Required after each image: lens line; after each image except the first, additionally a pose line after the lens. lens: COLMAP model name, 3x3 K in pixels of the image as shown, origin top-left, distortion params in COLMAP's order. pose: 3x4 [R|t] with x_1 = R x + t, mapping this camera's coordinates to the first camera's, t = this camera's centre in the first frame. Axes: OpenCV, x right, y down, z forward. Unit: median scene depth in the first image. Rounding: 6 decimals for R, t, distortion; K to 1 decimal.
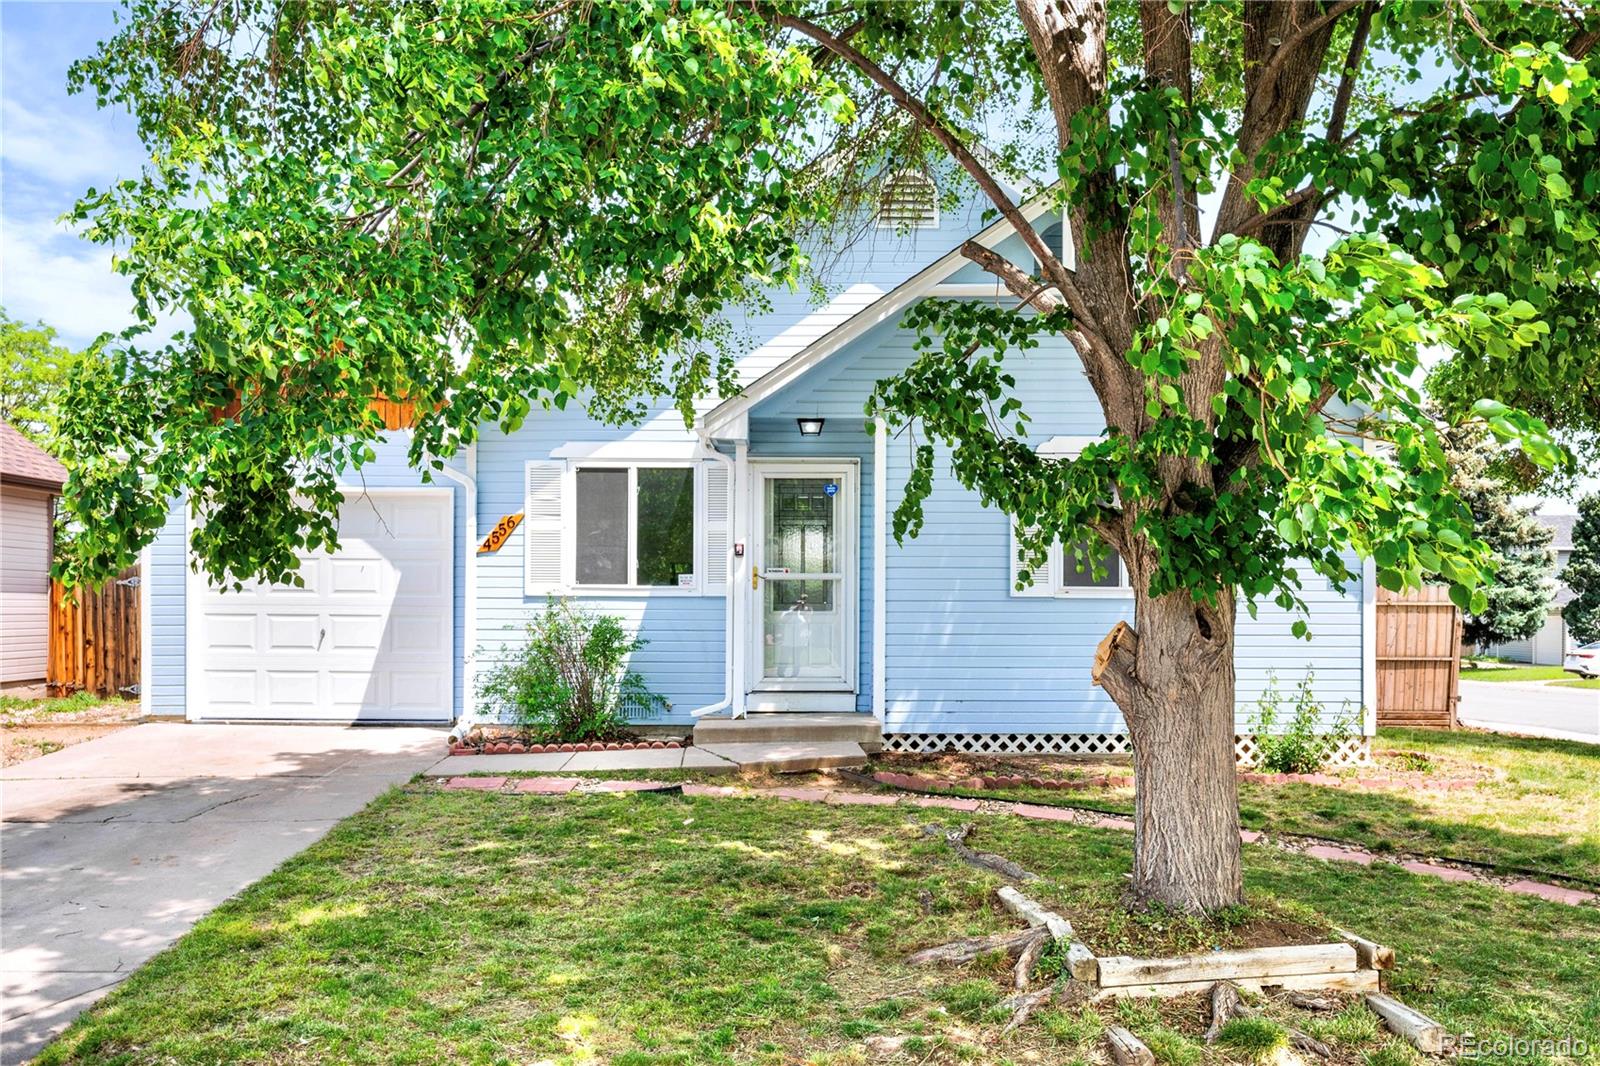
lens RADIAL K [[1449.7, 0, 800.1], [0, 1449.7, 542.6], [0, 0, 1]] dist [-0.008237, -0.001448]
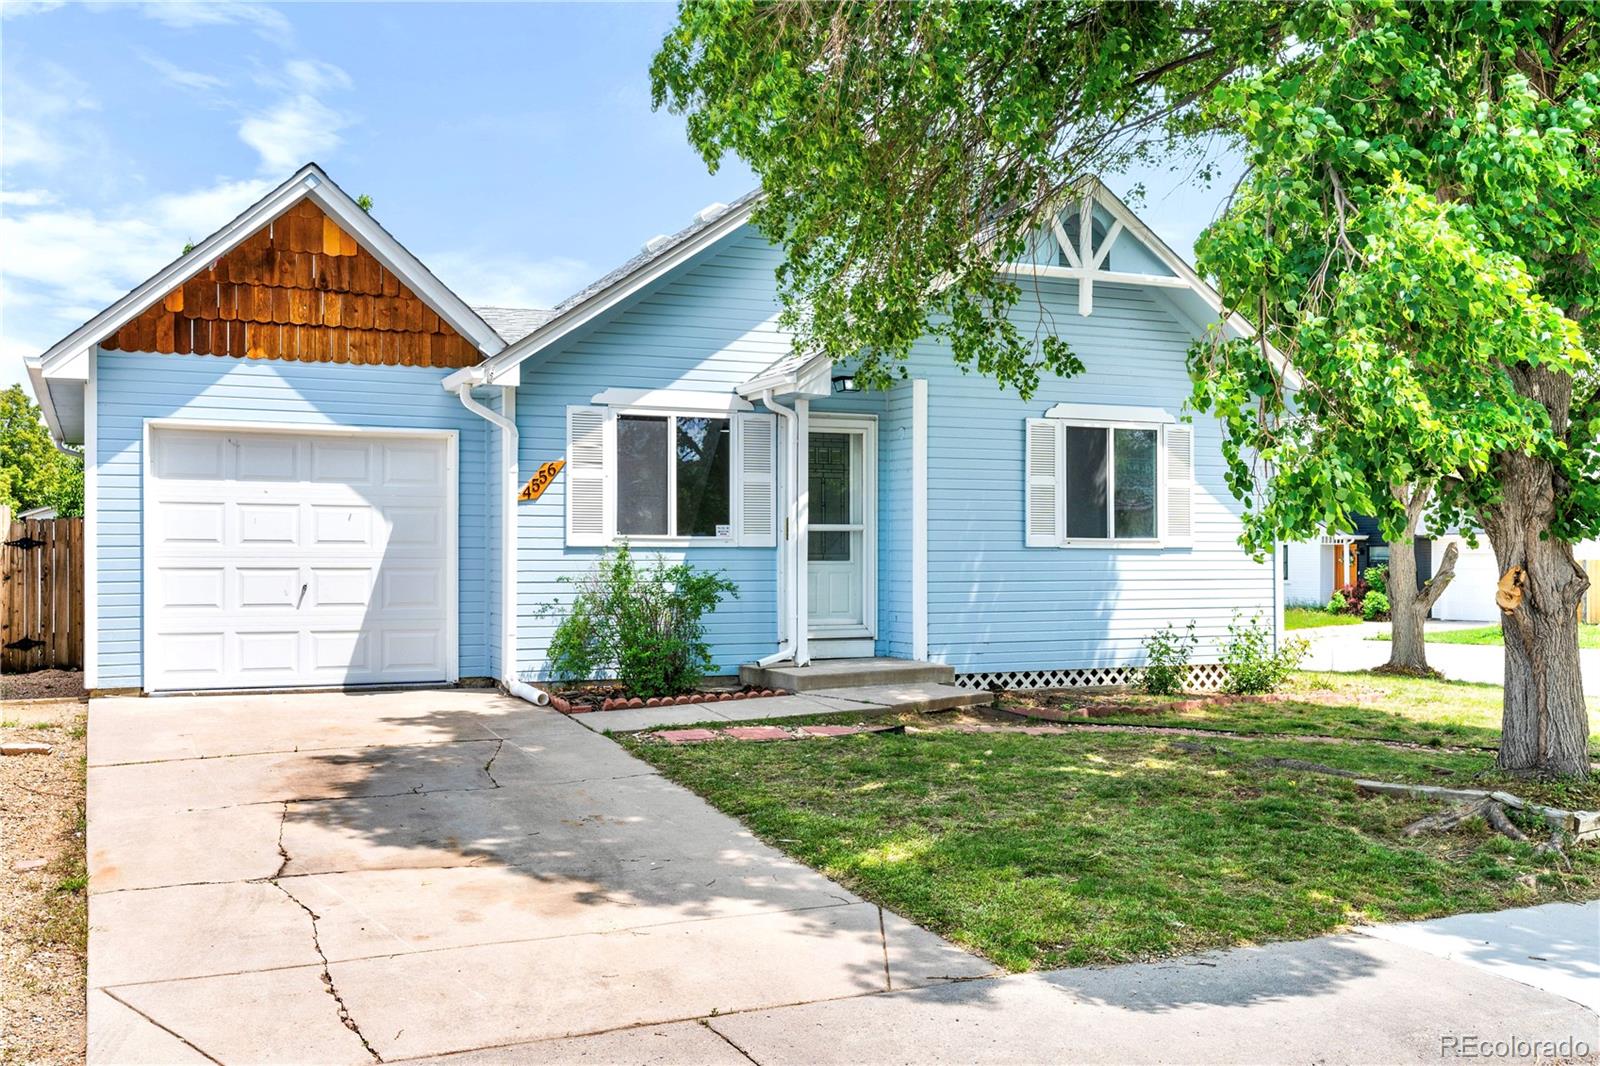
lens RADIAL K [[1513.9, 0, 800.0], [0, 1513.9, 527.2], [0, 0, 1]] dist [0.015300, 0.000000]
pose [[0.908119, 0.004676, 0.418687, -0.468456], [-0.013651, 0.999737, 0.018442, 0.003281], [-0.418490, -0.022463, 0.907943, 0.027561]]
